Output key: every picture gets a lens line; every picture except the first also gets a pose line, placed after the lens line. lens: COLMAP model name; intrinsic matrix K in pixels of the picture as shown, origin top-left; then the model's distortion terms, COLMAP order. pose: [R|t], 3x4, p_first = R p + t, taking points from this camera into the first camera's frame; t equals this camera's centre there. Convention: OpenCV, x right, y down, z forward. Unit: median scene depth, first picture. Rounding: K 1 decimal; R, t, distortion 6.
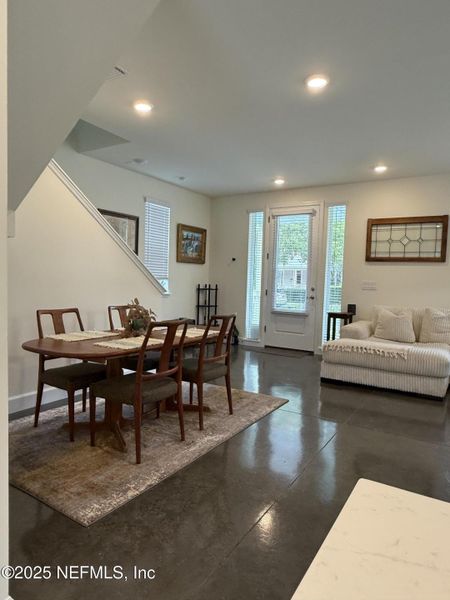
lens RADIAL K [[383.0, 0, 218.2], [0, 383.0, 307.1], [0, 0, 1]] dist [-0.000524, -0.000388]
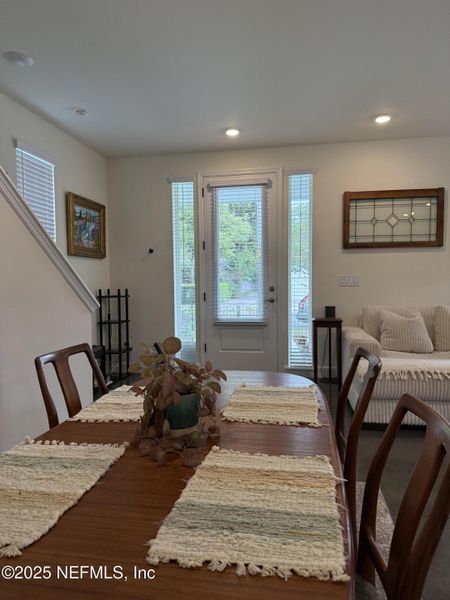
lens RADIAL K [[422.7, 0, 225.0], [0, 422.7, 300.0], [0, 0, 1]] dist [0.088078, -0.144498]
pose [[0.922795, -0.058915, 0.380761, -0.146242], [0.067922, 0.997638, -0.010247, -0.022926], [-0.379258, 0.035317, 0.924617, 0.289411]]
